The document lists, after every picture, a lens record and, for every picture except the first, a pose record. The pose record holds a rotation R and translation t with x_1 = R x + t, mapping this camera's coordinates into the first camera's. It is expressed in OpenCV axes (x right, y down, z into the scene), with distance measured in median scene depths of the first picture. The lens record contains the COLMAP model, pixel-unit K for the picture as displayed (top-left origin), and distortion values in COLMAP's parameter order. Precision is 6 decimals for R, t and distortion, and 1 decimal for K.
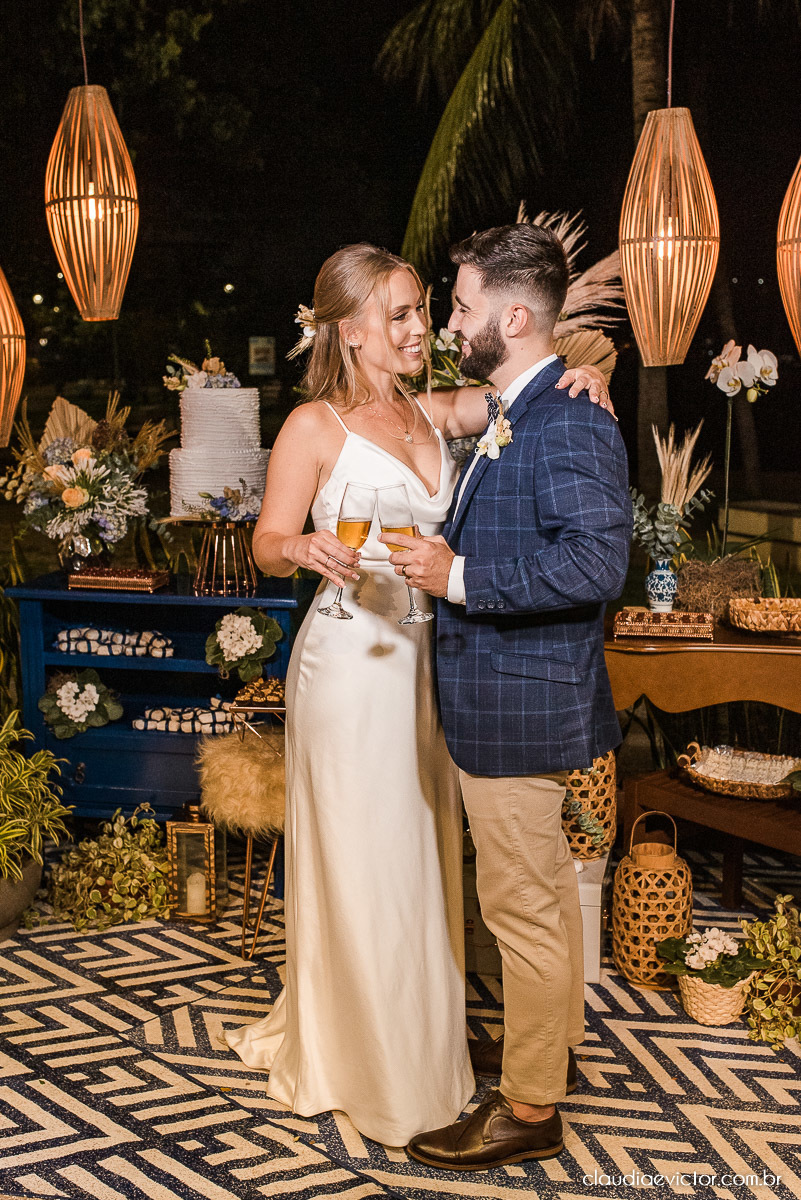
lens RADIAL K [[1345.1, 0, 408.4], [0, 1345.1, 616.5], [0, 0, 1]] dist [-0.075488, 0.143712]
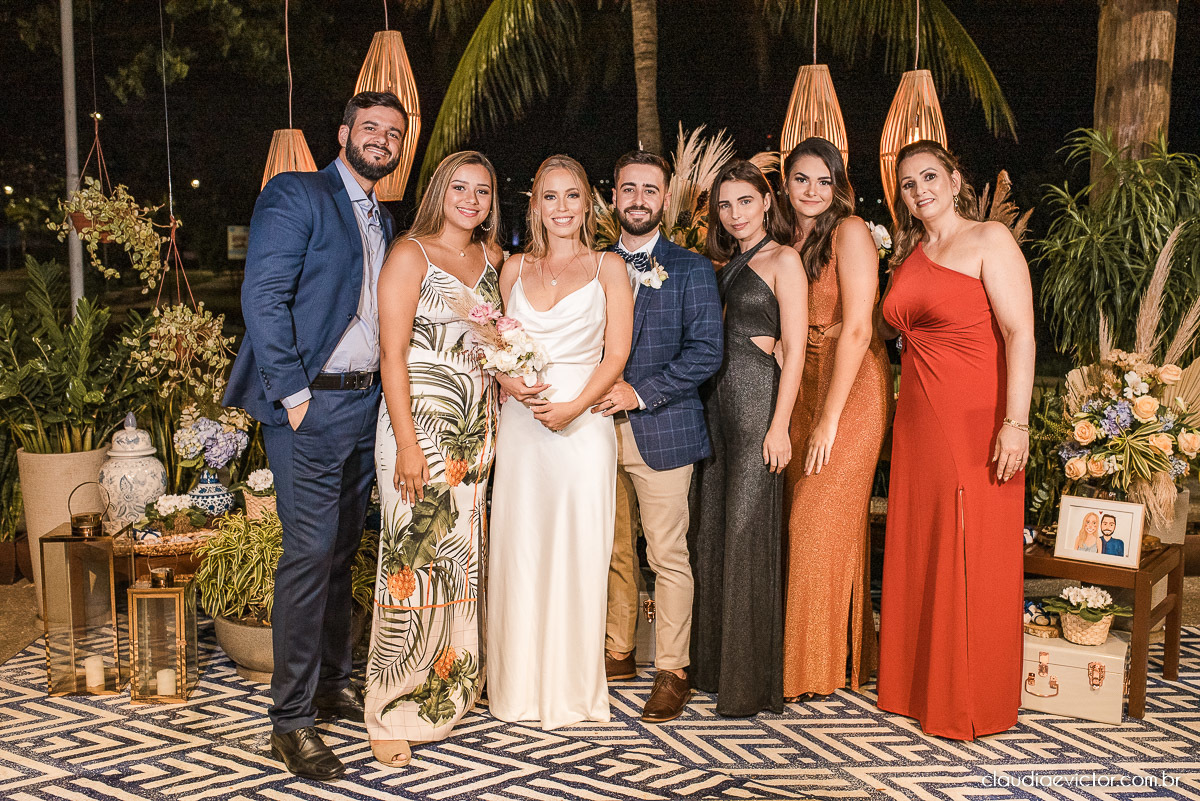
lens RADIAL K [[1178.5, 0, 600.0], [0, 1178.5, 400.5], [0, 0, 1]] dist [-0.047636, 0.062585]
pose [[0.975846, -0.022899, 0.217257, -0.291208], [0.036222, 0.997686, -0.057542, 0.054385], [-0.215437, 0.064022, 0.974417, -0.179799]]
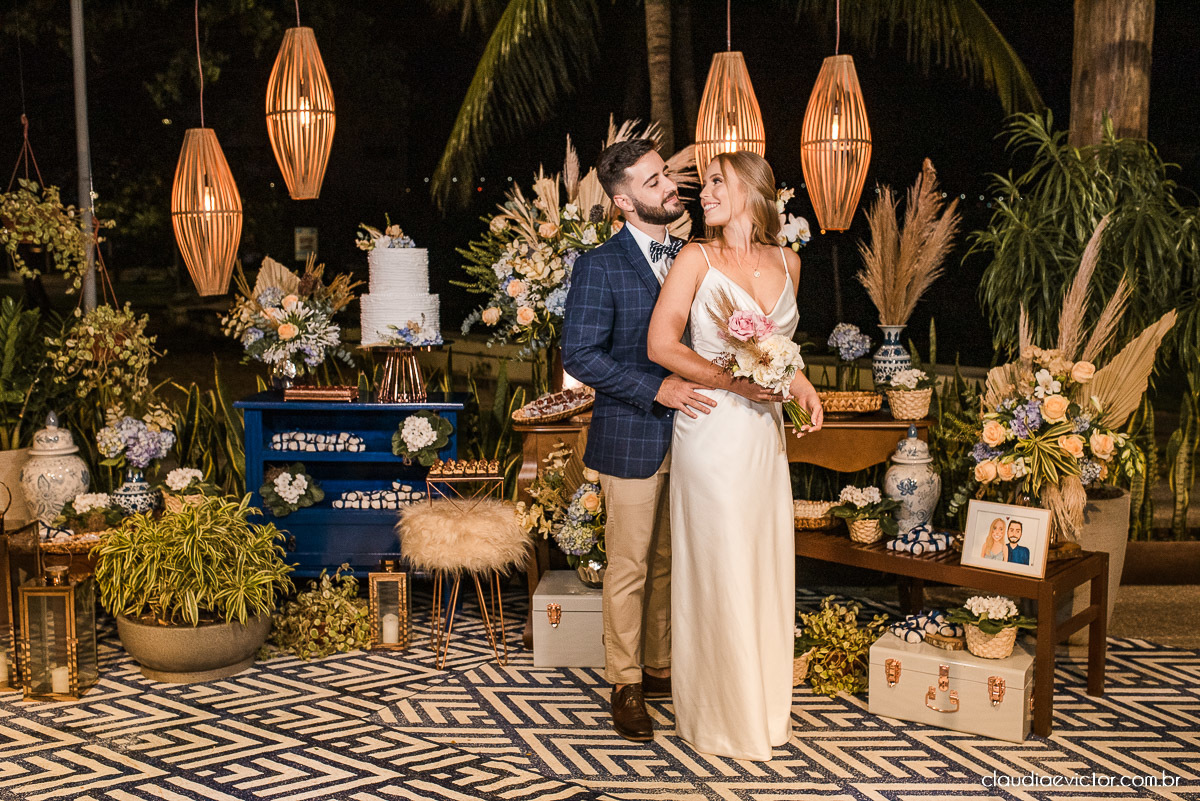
lens RADIAL K [[1178.5, 0, 600.0], [0, 1178.5, 400.5], [0, 0, 1]] dist [-0.047636, 0.062585]
pose [[0.988726, -0.022944, 0.147969, -0.121500], [0.031981, 0.997746, -0.058990, 0.058245], [-0.146282, 0.063057, 0.987231, -0.184659]]
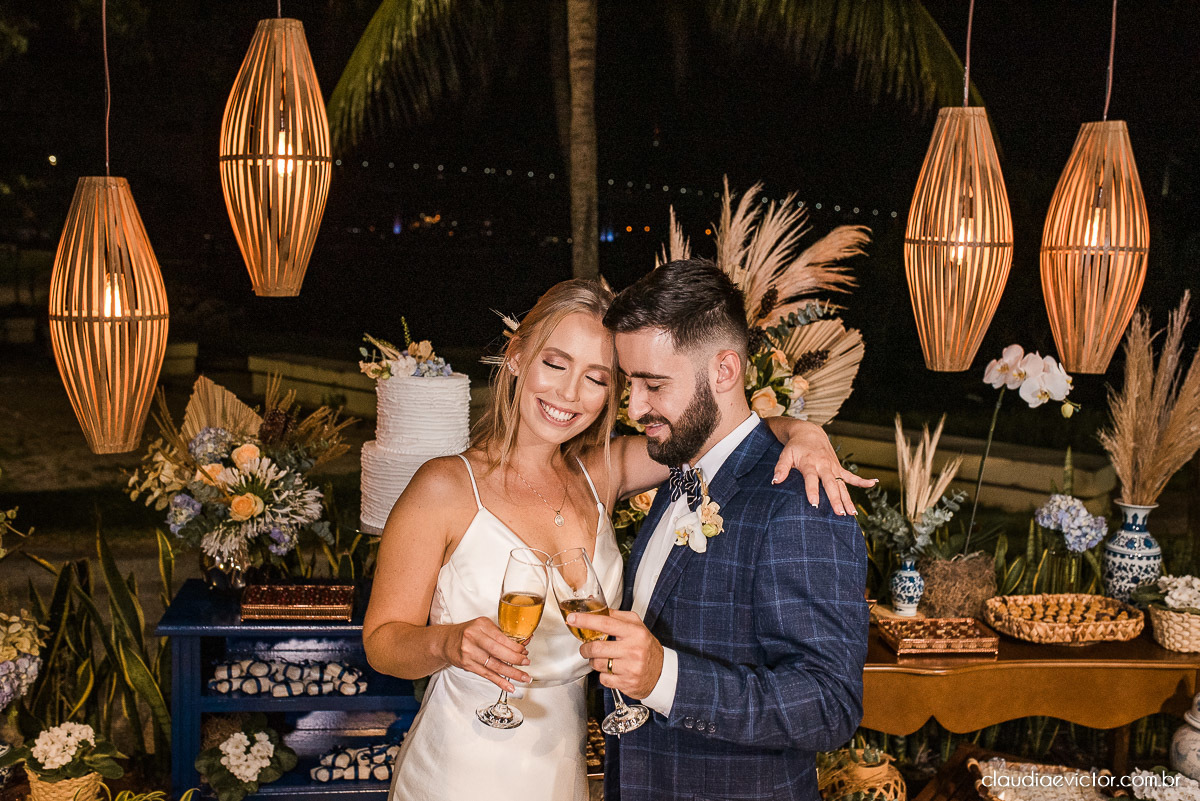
lens RADIAL K [[1178.5, 0, 600.0], [0, 1178.5, 400.5], [0, 0, 1]] dist [-0.047636, 0.062585]
pose [[0.948667, -0.007566, 0.316186, -0.277784], [0.023073, 0.998706, -0.045330, -0.119831], [-0.315434, 0.050298, 0.947614, 0.258286]]
